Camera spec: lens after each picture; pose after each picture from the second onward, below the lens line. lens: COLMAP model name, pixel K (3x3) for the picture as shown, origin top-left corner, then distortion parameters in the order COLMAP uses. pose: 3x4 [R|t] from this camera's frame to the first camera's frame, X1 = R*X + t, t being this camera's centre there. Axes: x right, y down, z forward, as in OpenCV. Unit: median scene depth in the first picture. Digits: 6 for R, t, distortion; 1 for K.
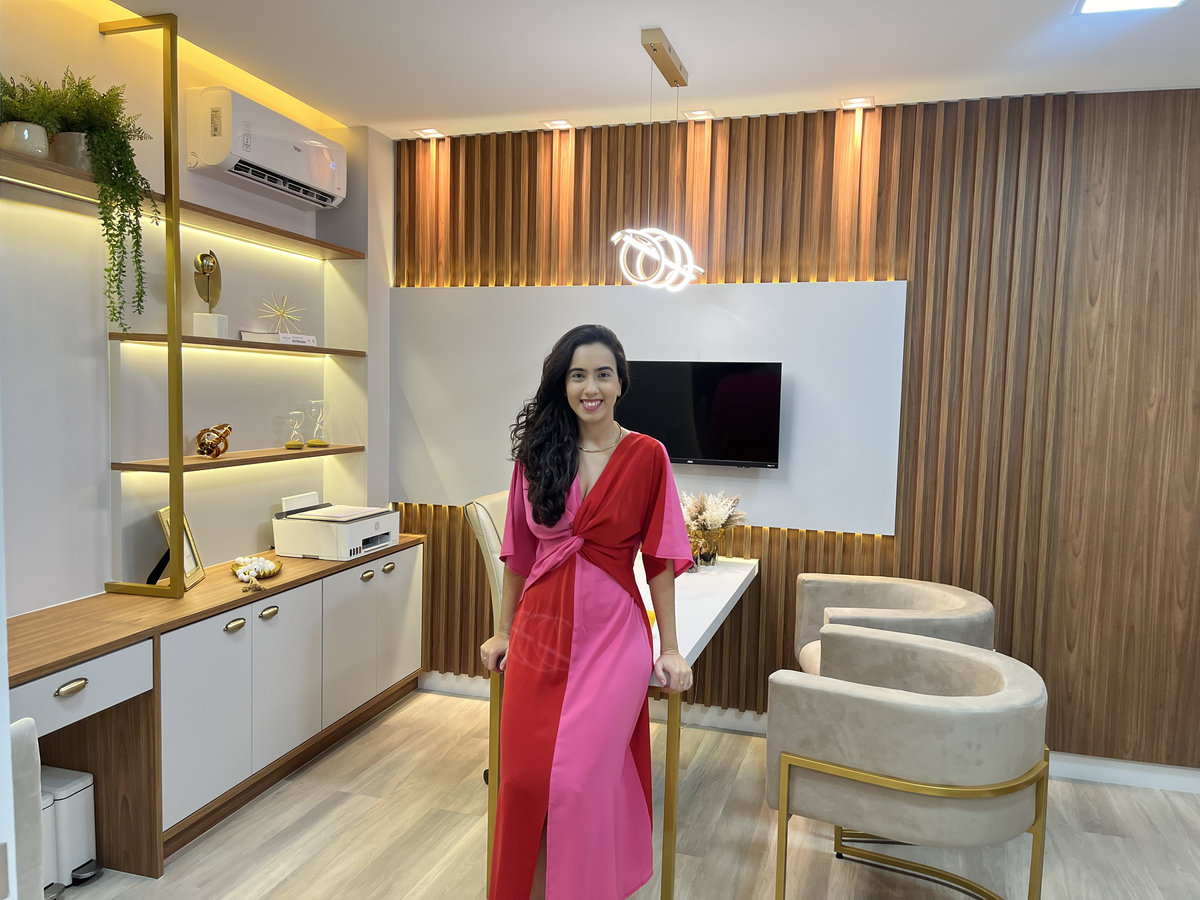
lens RADIAL K [[934.8, 0, 602.8], [0, 934.8, 454.4], [0, 0, 1]] dist [0.130617, -0.164118]
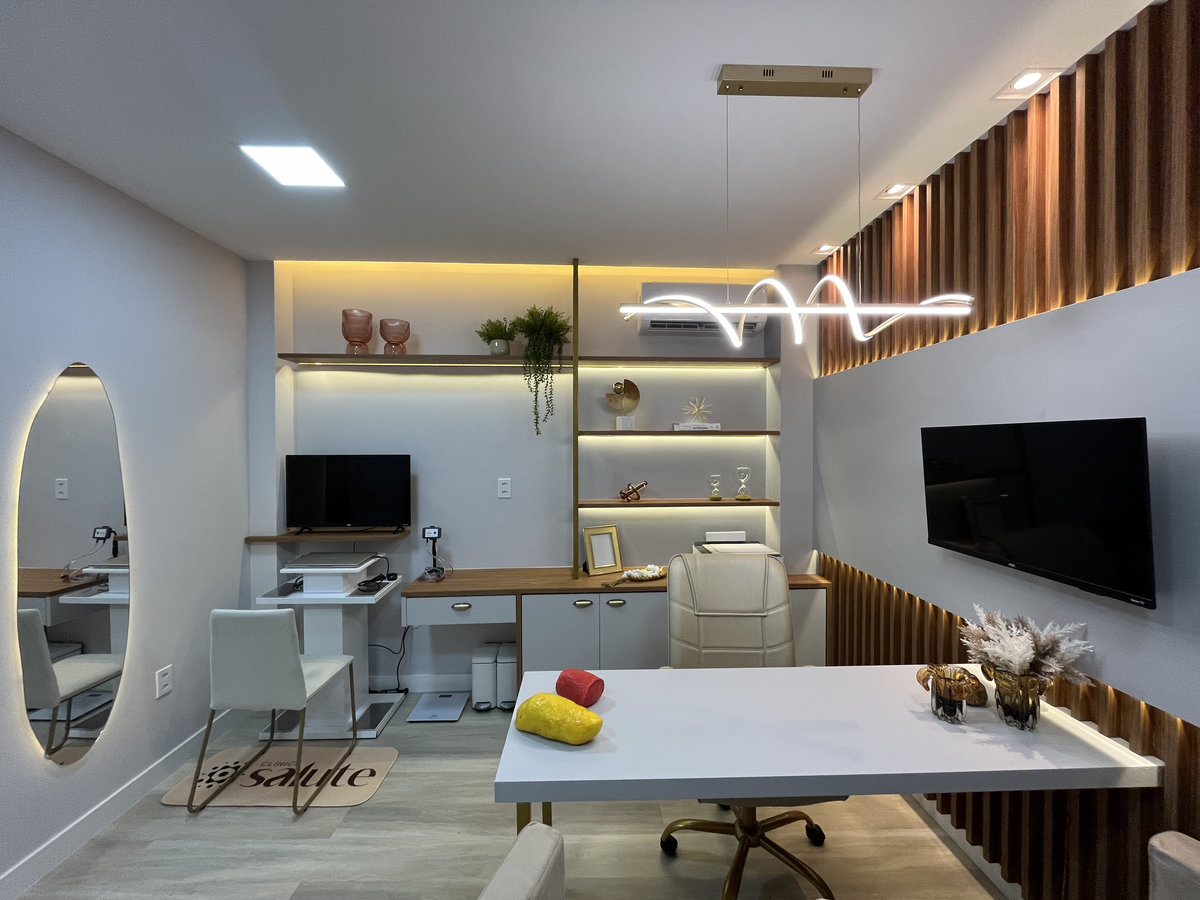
lens RADIAL K [[499.4, 0, 604.8], [0, 499.4, 448.1], [0, 0, 1]] dist [-0.000220, -0.000041]
pose [[0.315776, -0.013922, -0.948732, 0.363382], [-0.060201, 0.997584, -0.034677, -0.049856], [0.946922, 0.068065, 0.314175, 0.596722]]
